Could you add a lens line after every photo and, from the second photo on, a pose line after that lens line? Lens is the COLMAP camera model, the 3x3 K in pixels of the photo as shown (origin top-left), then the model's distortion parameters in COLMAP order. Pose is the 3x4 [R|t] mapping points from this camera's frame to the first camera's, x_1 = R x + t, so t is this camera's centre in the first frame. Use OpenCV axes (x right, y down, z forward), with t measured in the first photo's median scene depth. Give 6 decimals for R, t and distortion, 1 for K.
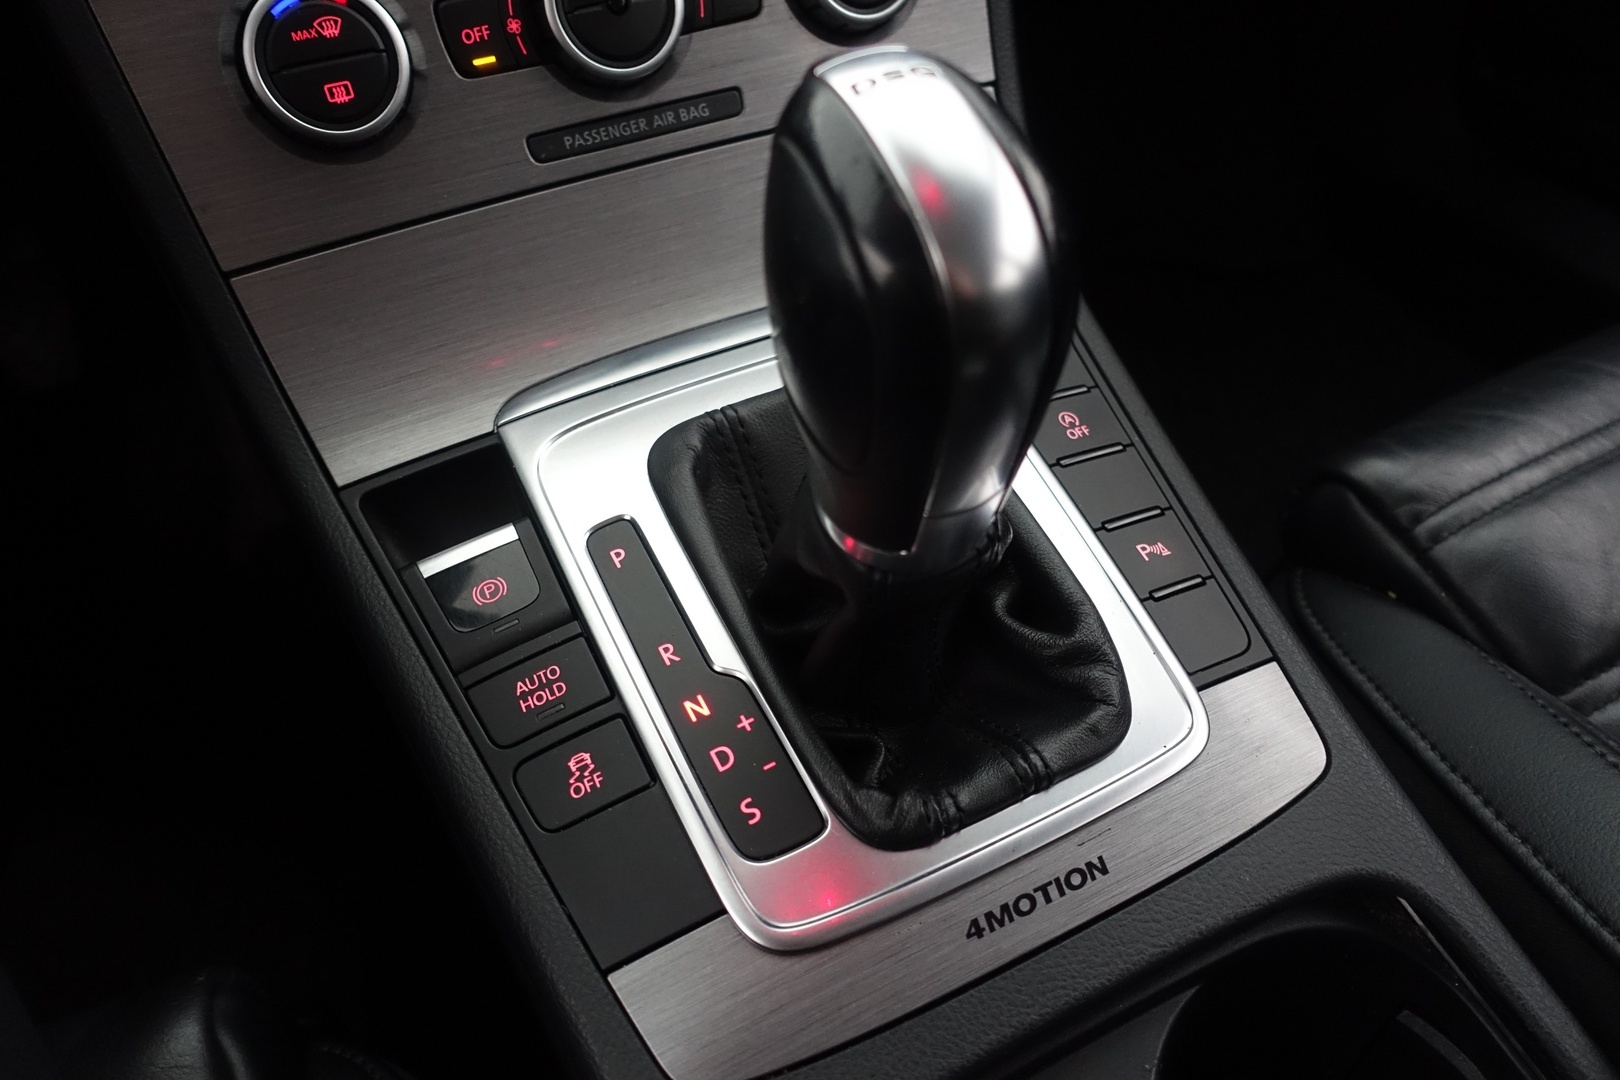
lens RADIAL K [[1092.6, 0, 821.6], [0, 1092.6, 541.3], [0, 0, 1]] dist [-0.014585, 0.011104]
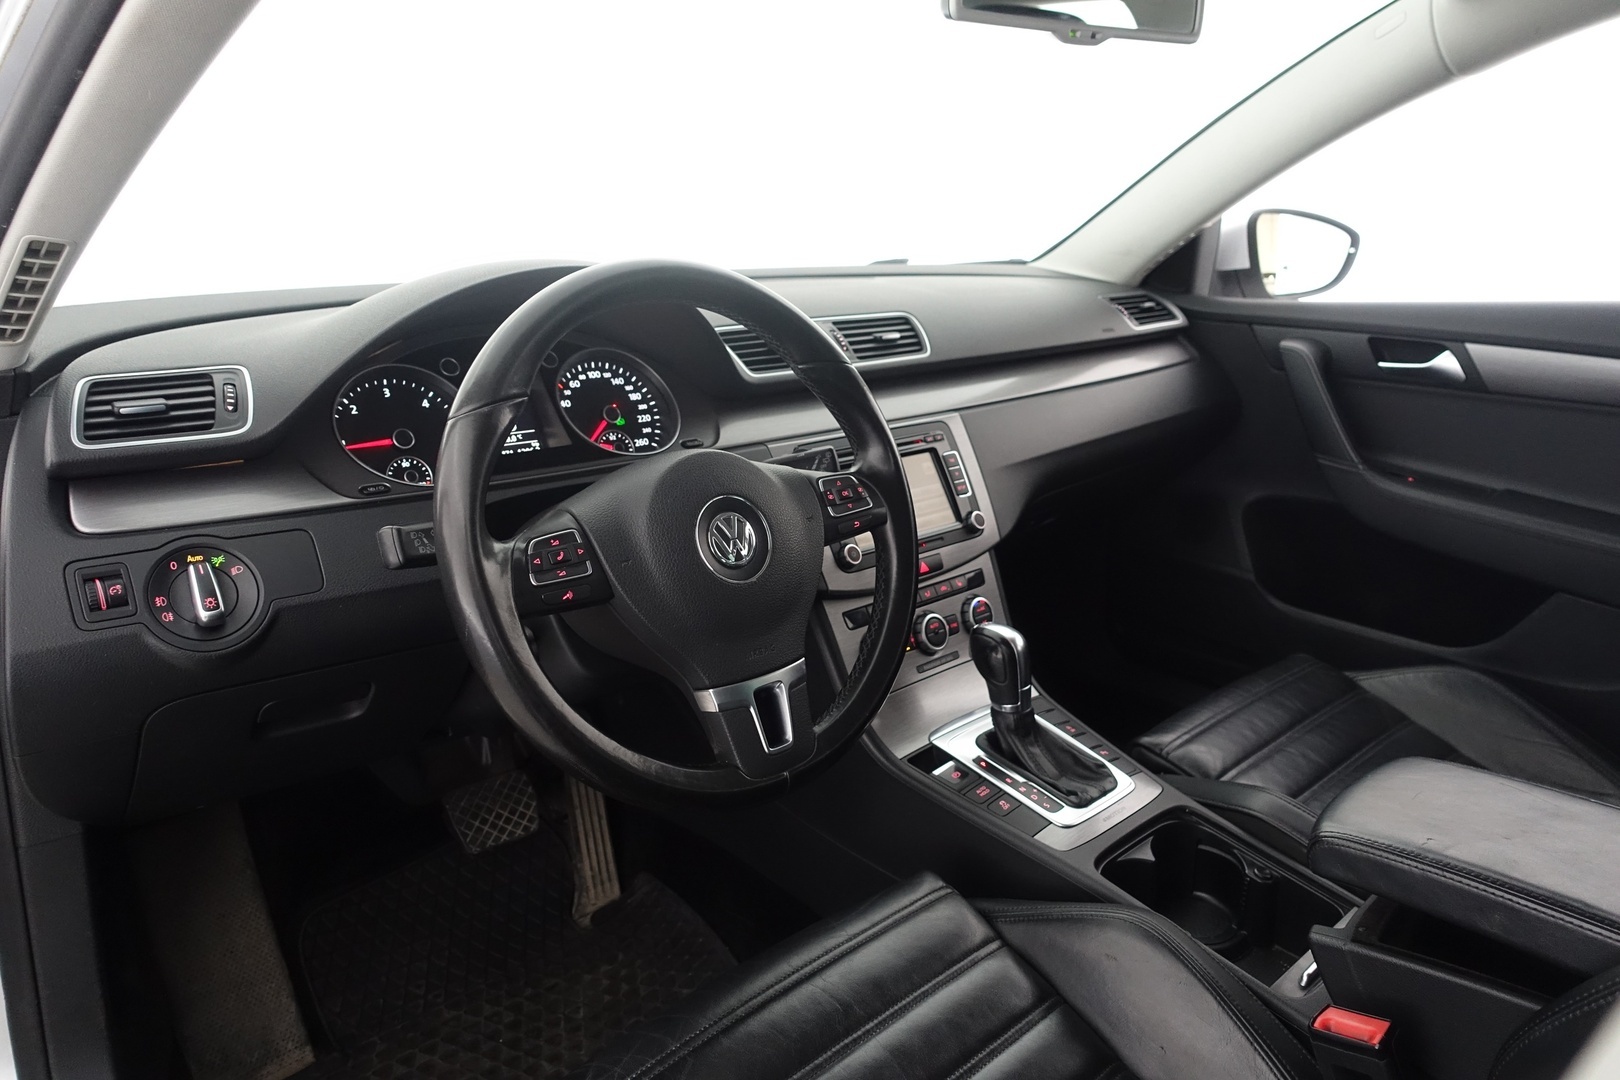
lens RADIAL K [[1092.6, 0, 798.9], [0, 1092.6, 554.7], [0, 0, 1]] dist [-0.014585, 0.011104]
pose [[0.962853, -0.056087, 0.264138, -1.695303], [0.176150, 0.871858, -0.456985, 0.964665], [-0.204660, 0.486537, 0.849351, -2.360233]]
